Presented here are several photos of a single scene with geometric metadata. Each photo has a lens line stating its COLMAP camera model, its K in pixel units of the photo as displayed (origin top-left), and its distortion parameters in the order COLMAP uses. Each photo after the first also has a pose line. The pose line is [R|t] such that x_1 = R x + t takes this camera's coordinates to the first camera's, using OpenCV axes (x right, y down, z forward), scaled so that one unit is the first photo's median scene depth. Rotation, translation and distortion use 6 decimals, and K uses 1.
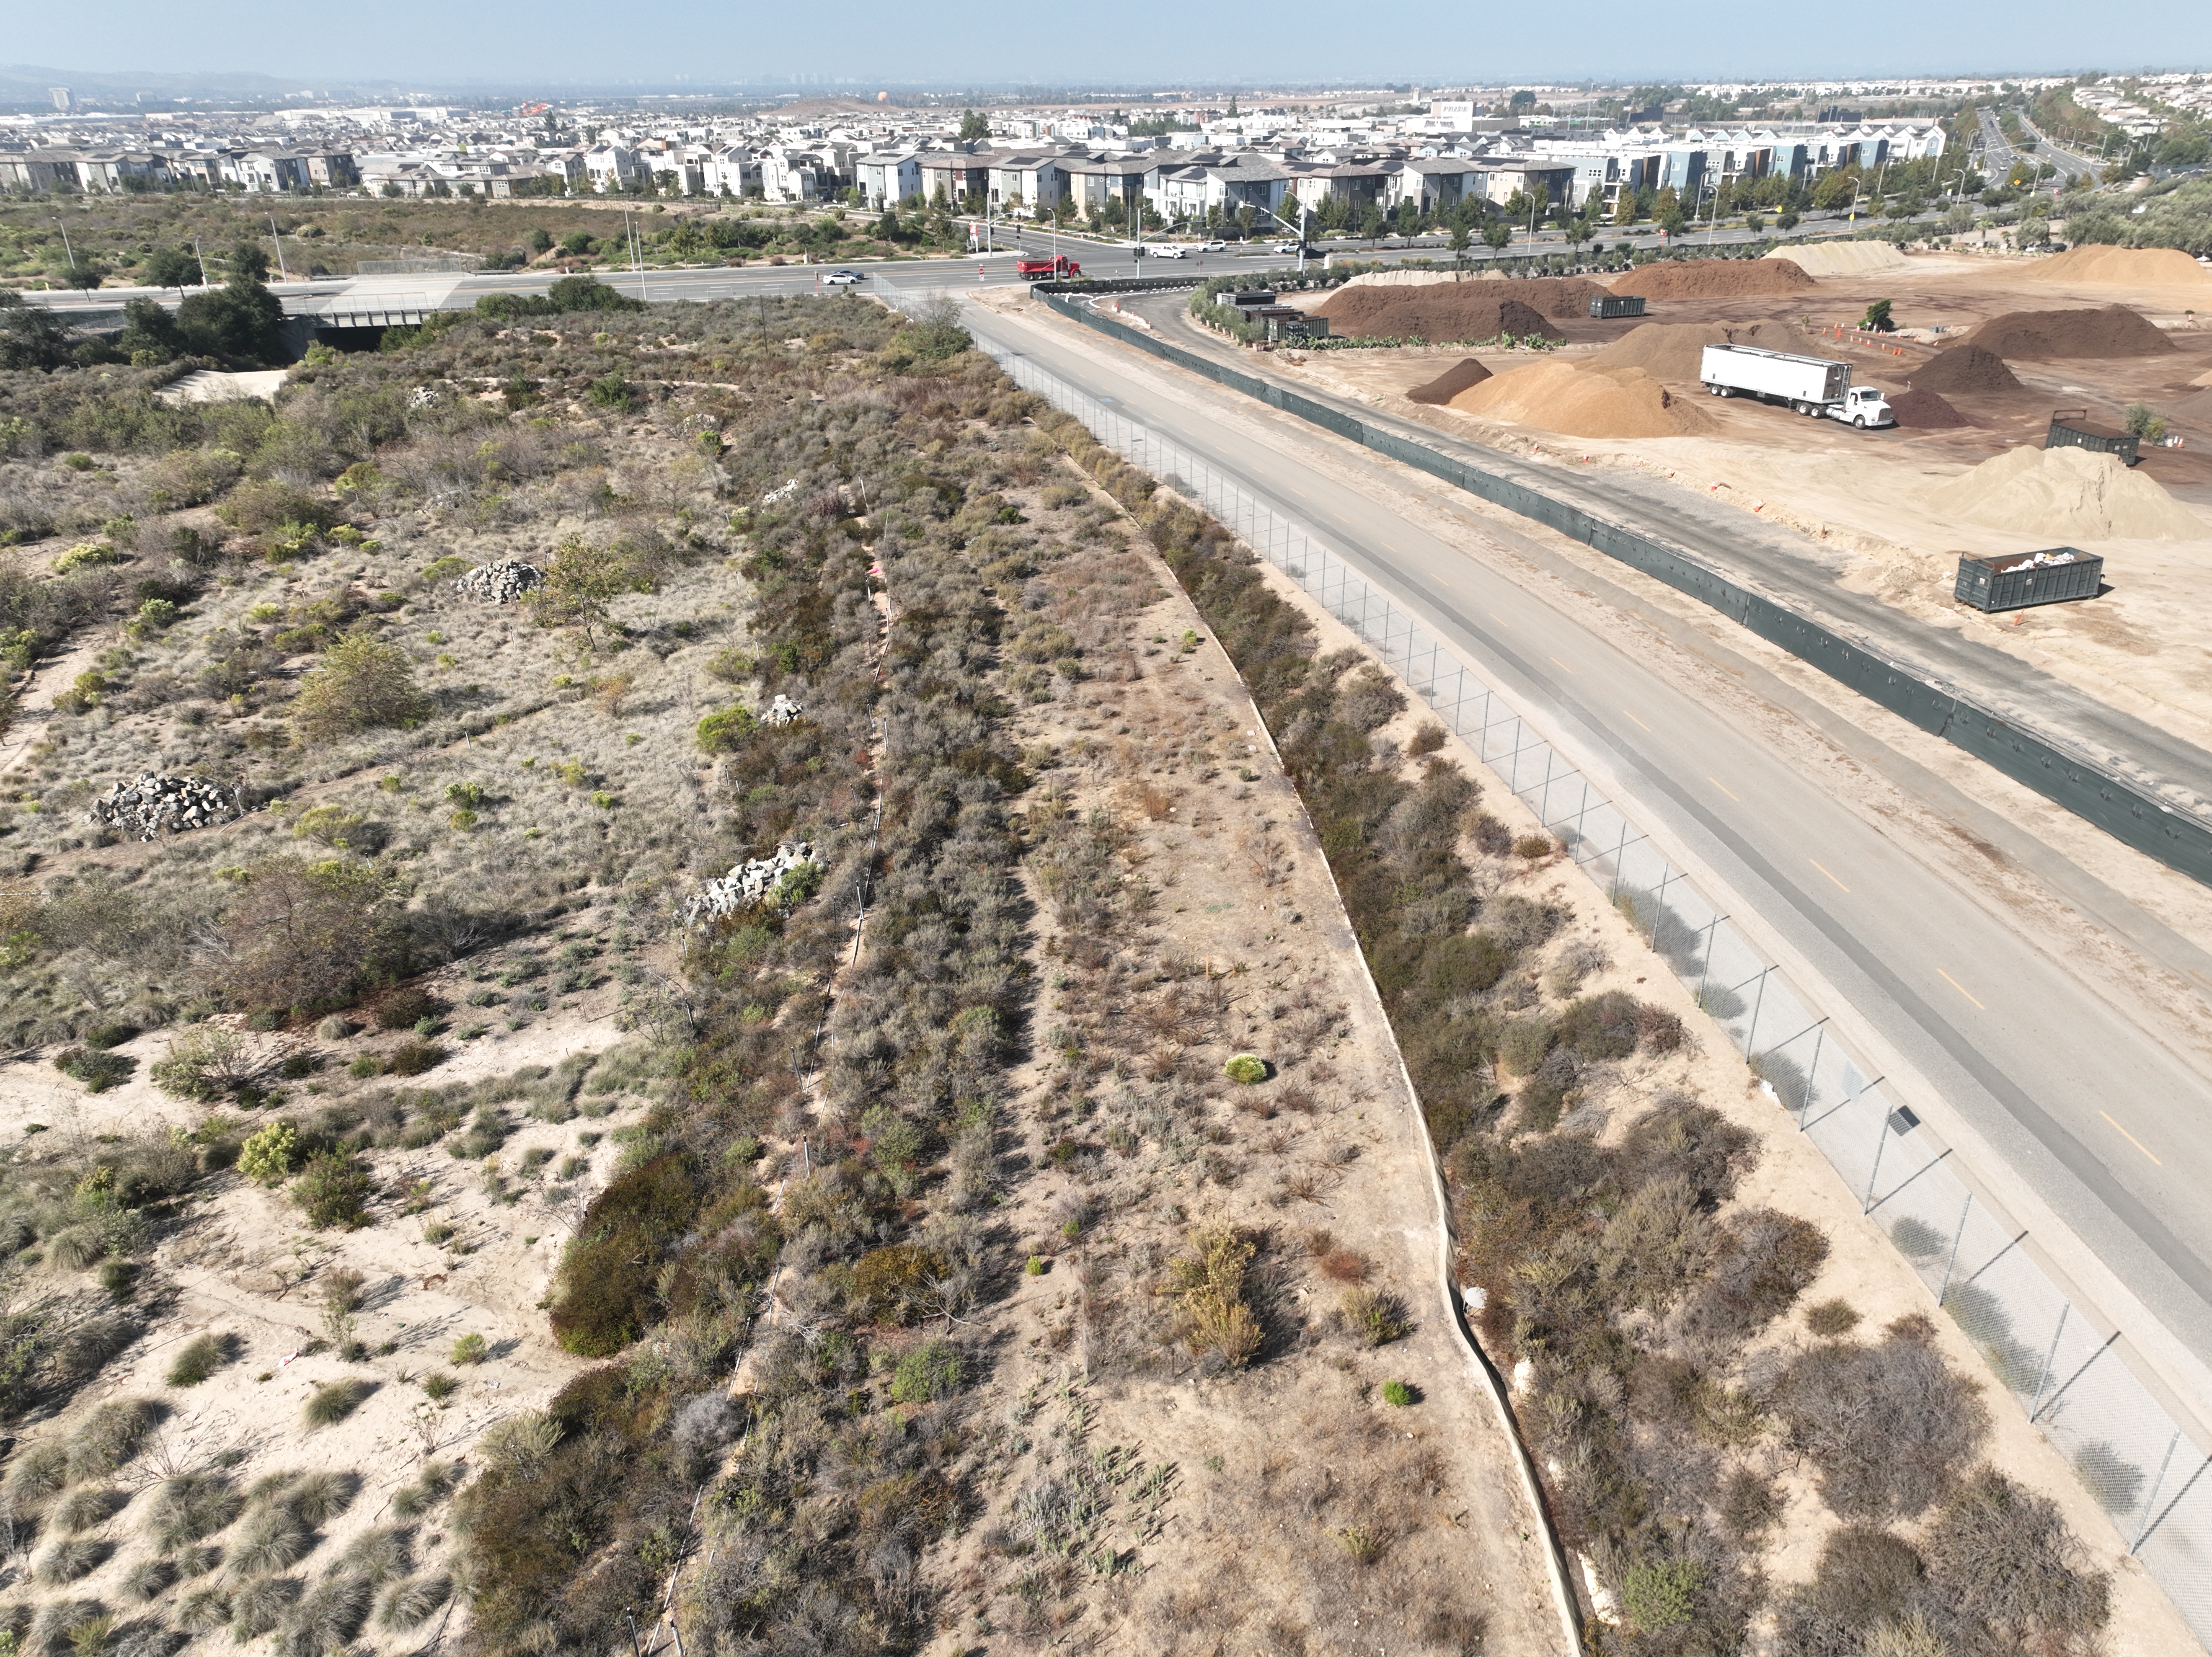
lens RADIAL K [[1560.5, 0, 1111.4], [0, 1560.5, 825.2], [0, 0, 1]] dist [-0.006904, 0.032115]
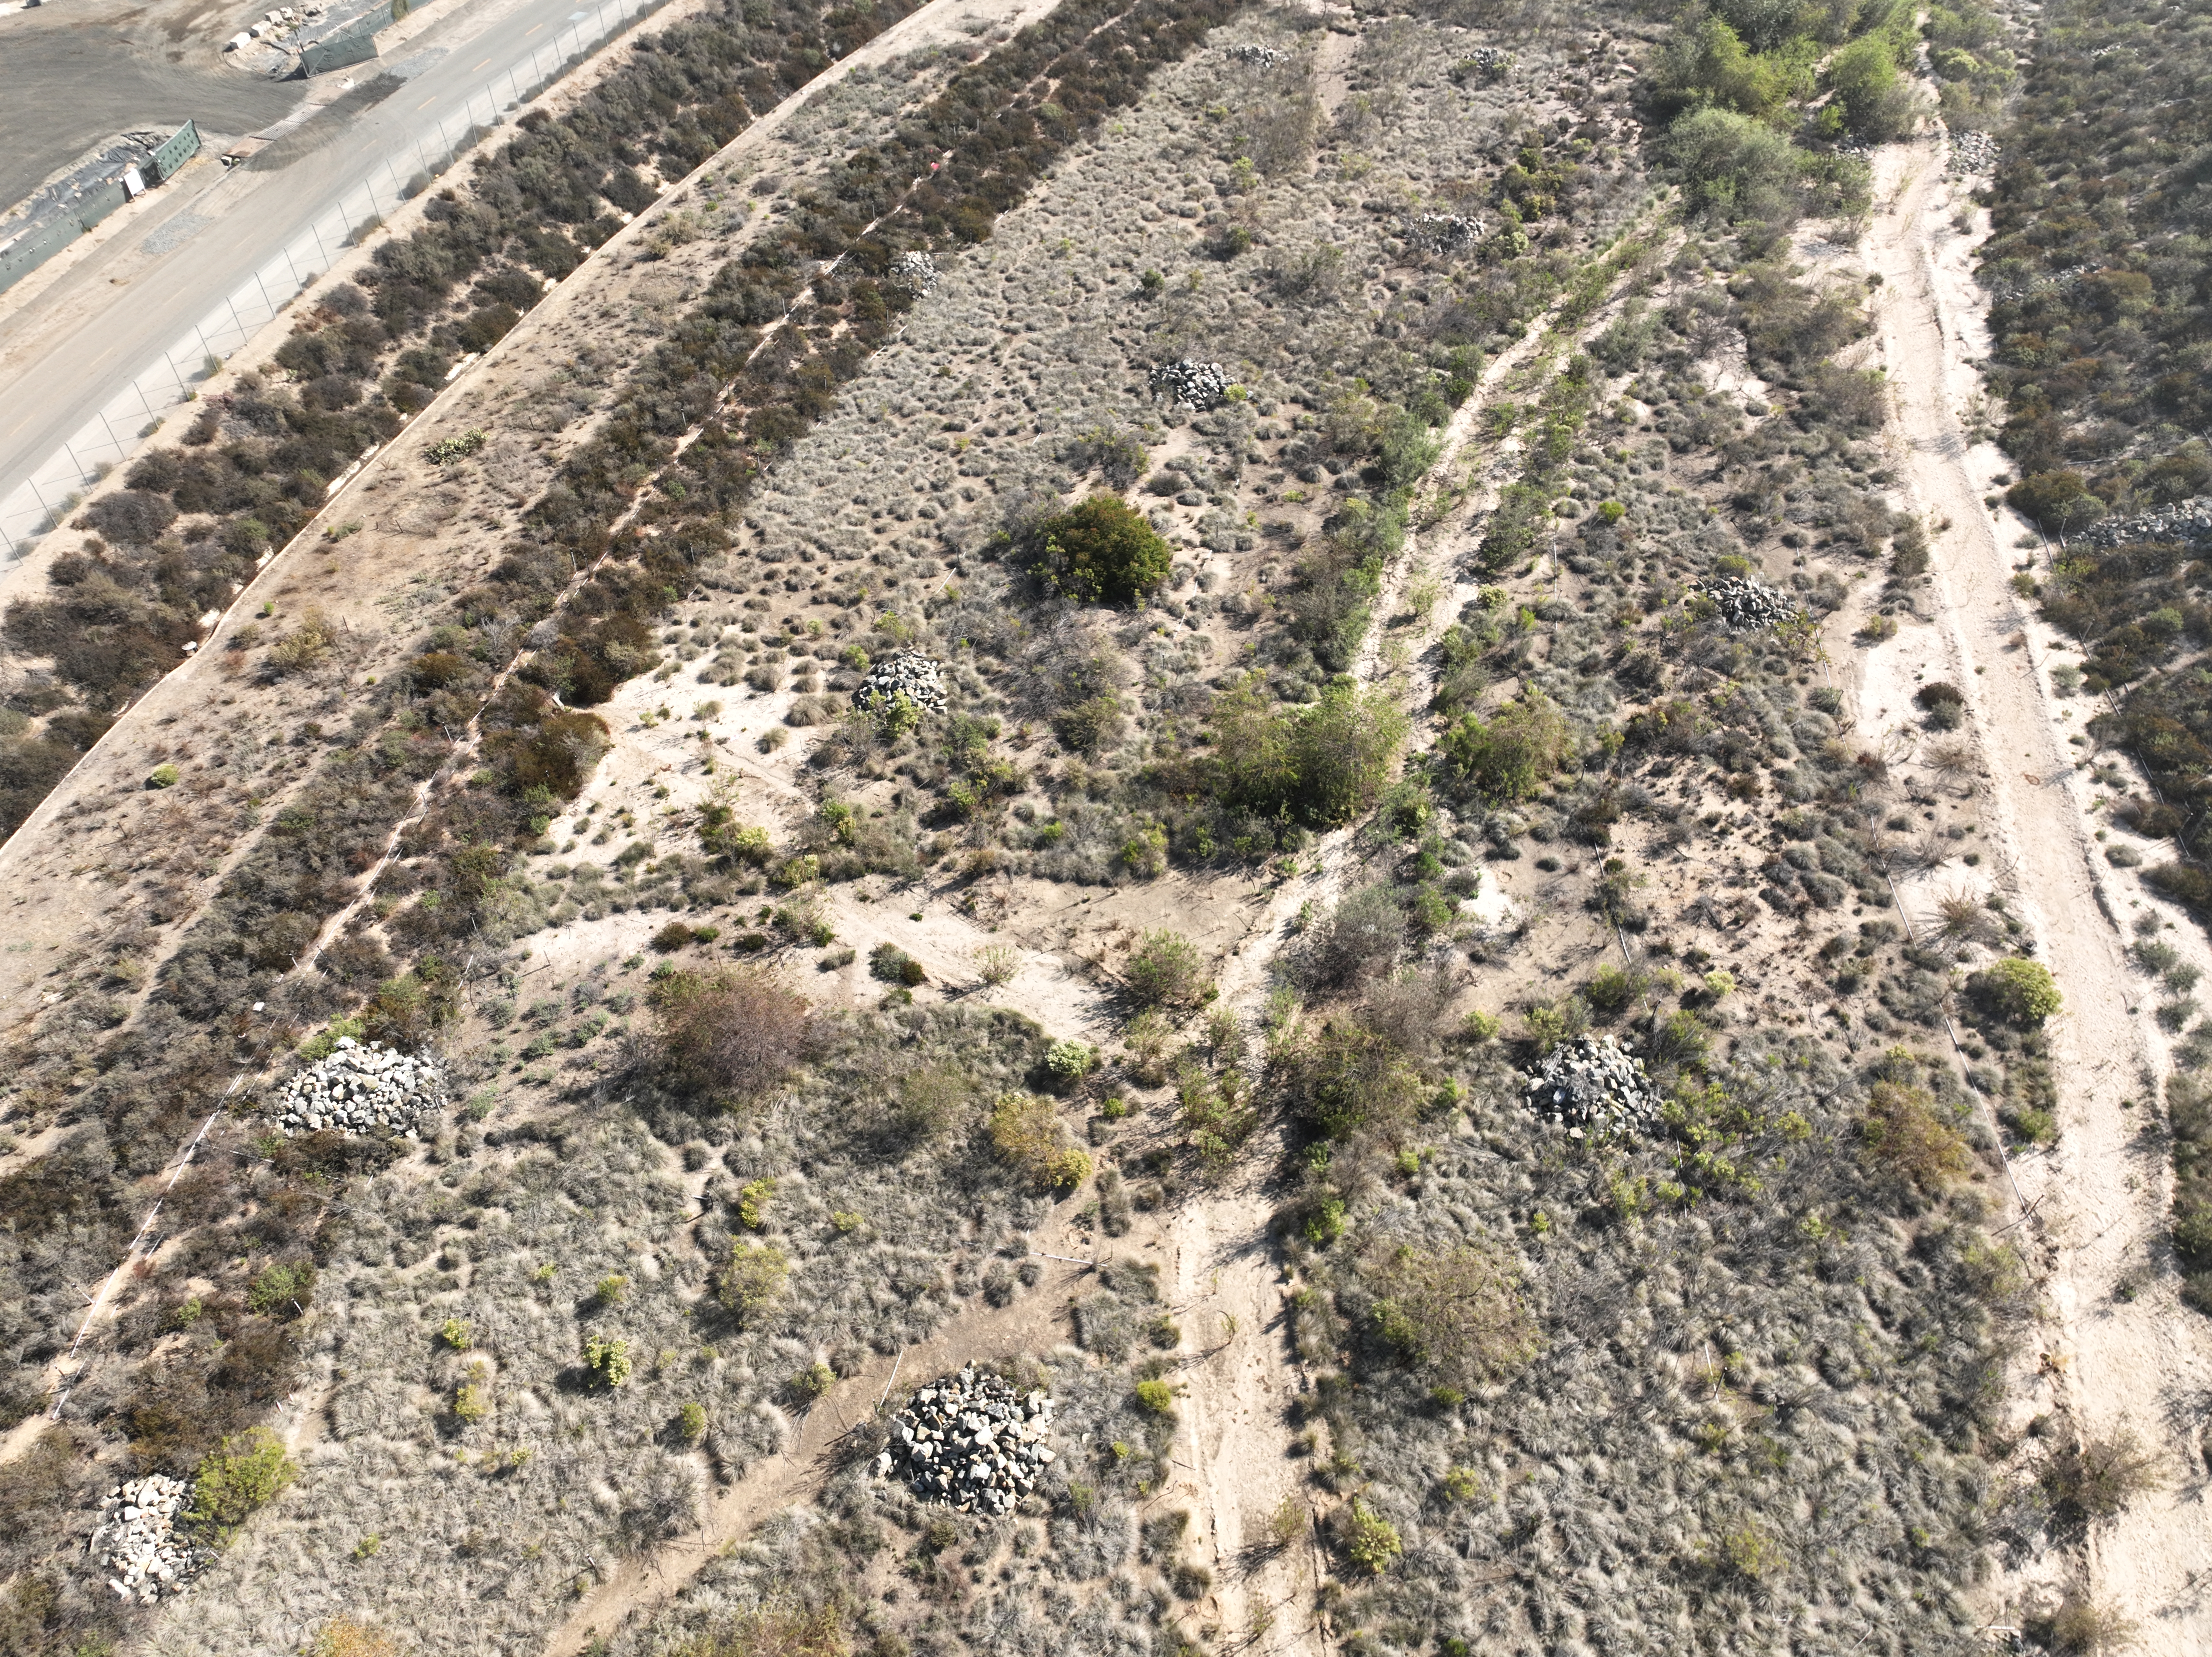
lens RADIAL K [[1560.5, 0, 1111.4], [0, 1560.5, 825.2], [0, 0, 1]] dist [-0.006904, 0.032115]
pose [[-0.981003, -0.129677, 0.144284, -0.179871], [0.096911, 0.316712, 0.943558, -0.202845], [-0.168054, 0.939615, -0.298128, 0.223078]]
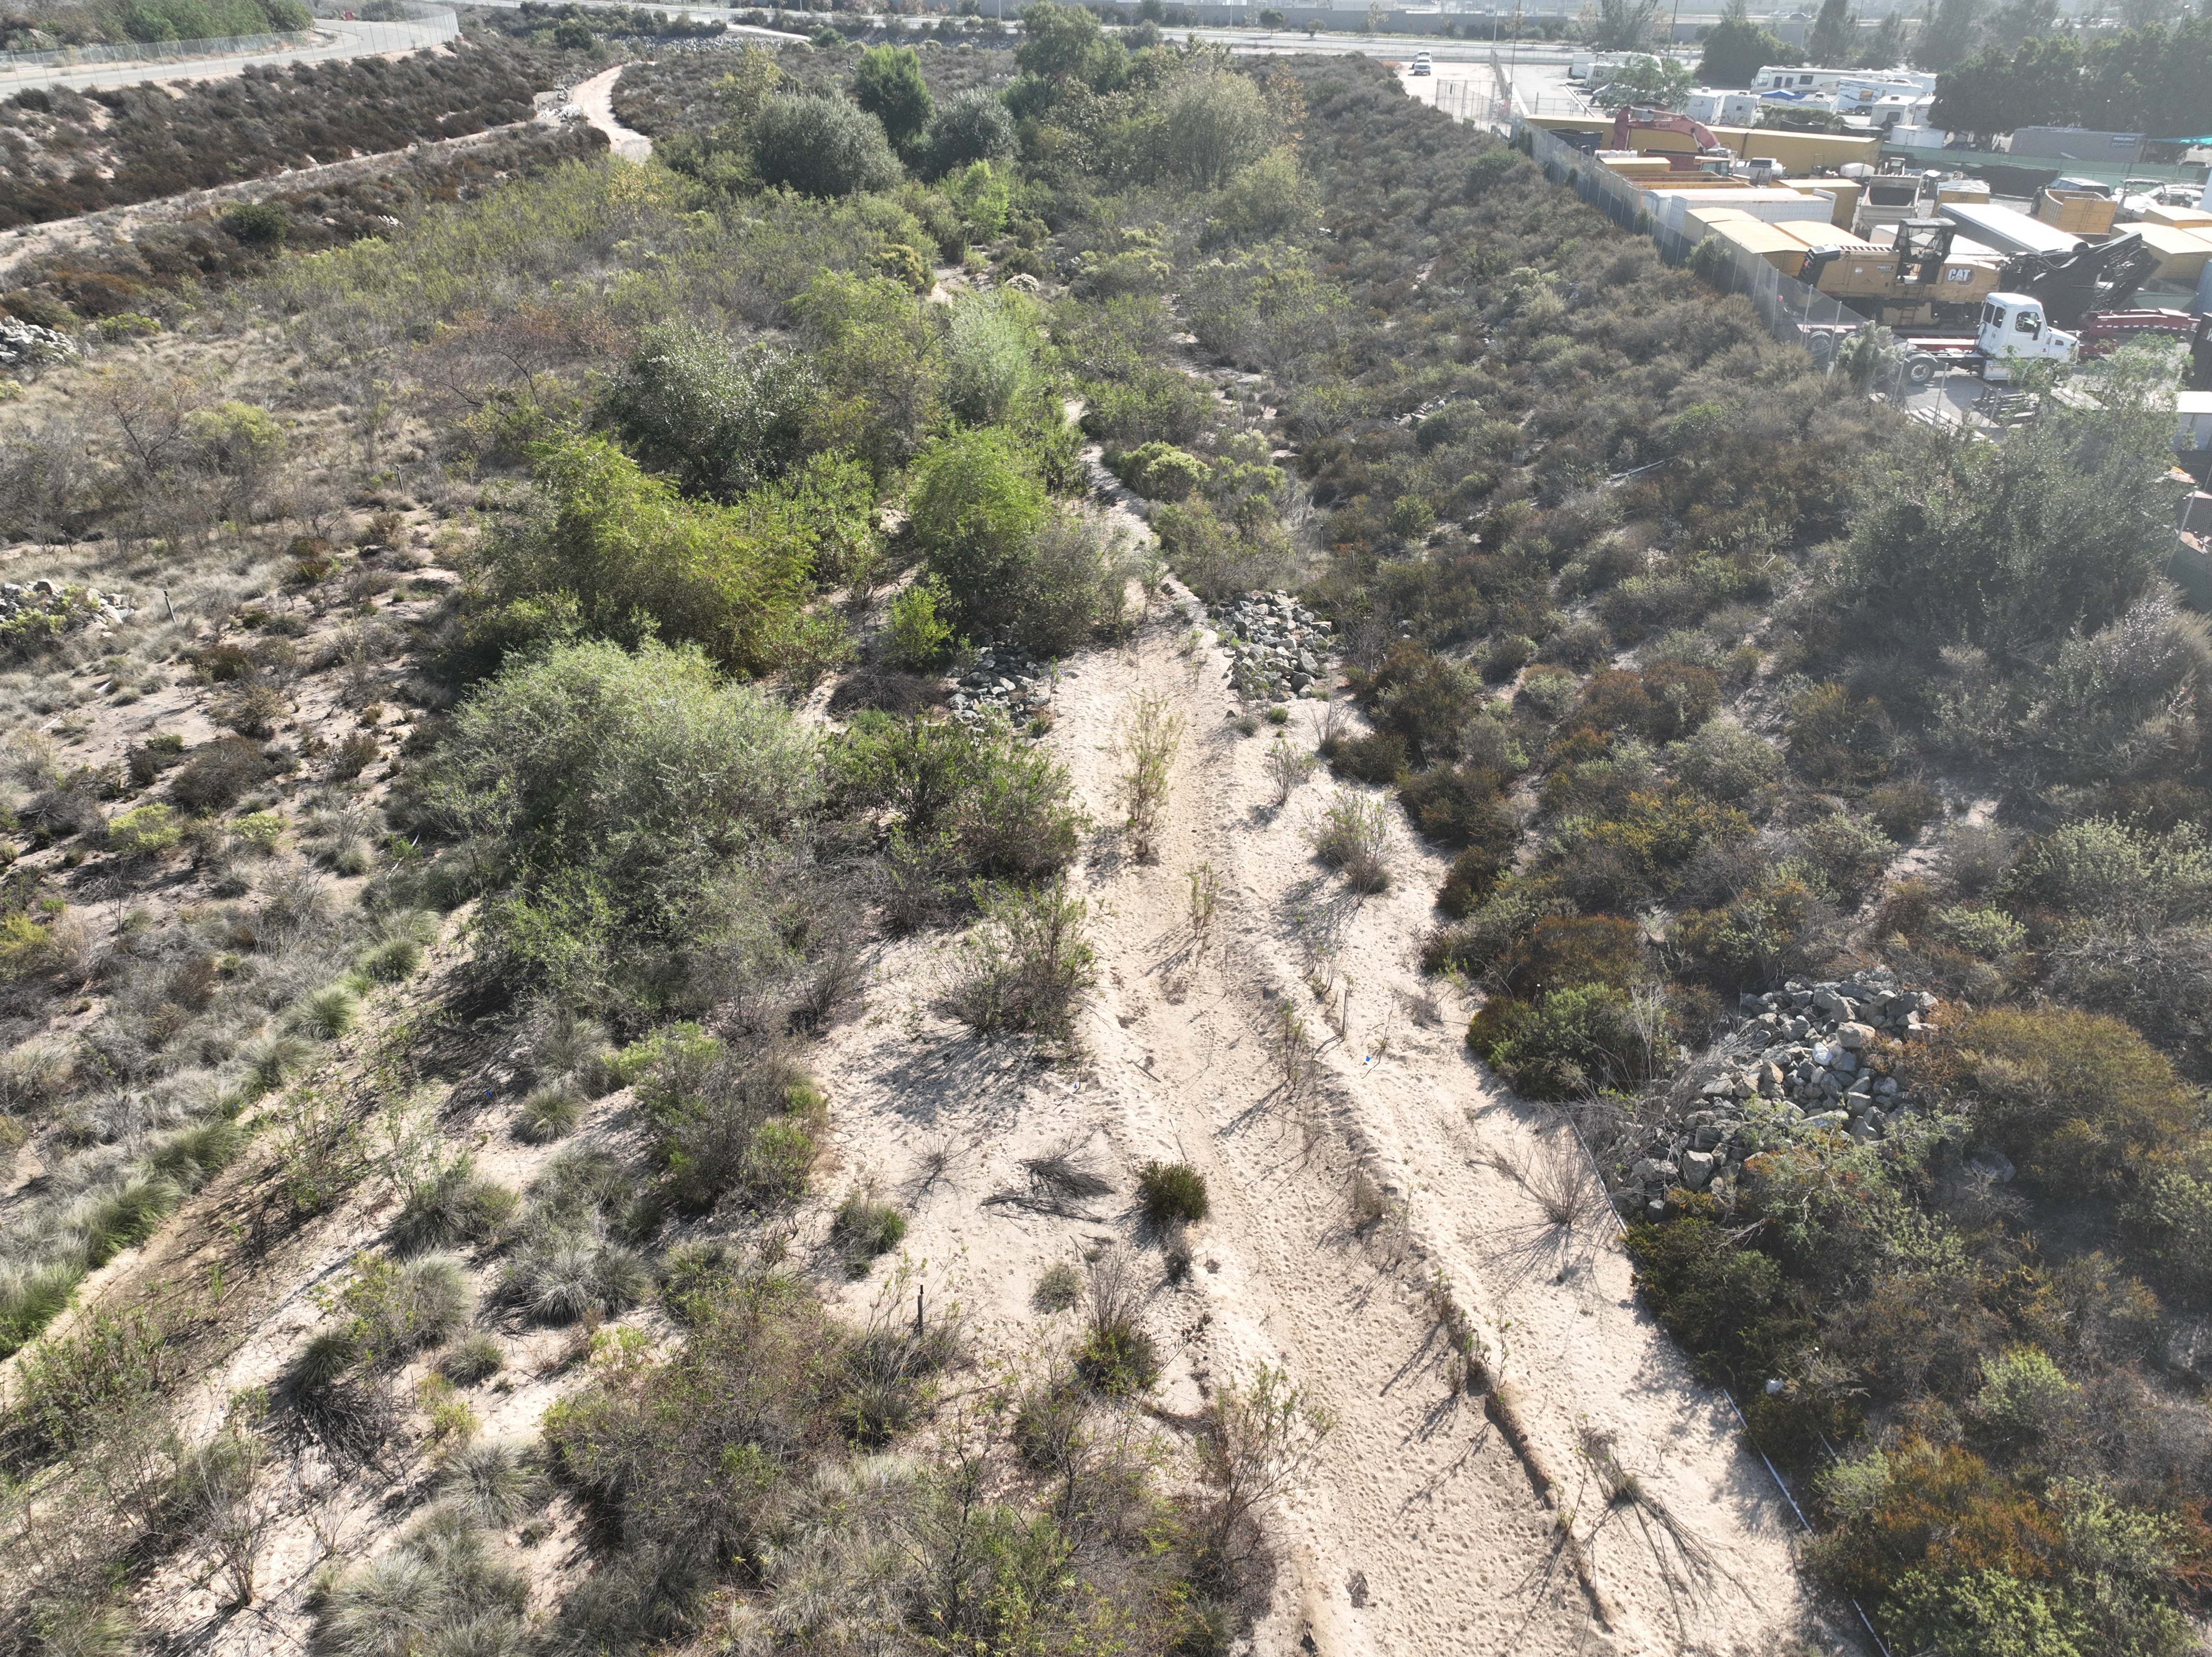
lens RADIAL K [[1559.8, 0, 1109.6], [0, 1559.8, 821.9], [0, 0, 1]] dist [0.002703, 0.017301]
pose [[-0.968075, 0.132316, -0.212894, -0.271932], [-0.097550, 0.583499, 0.806234, 0.050481], [0.230901, 0.801262, -0.551963, -0.019732]]
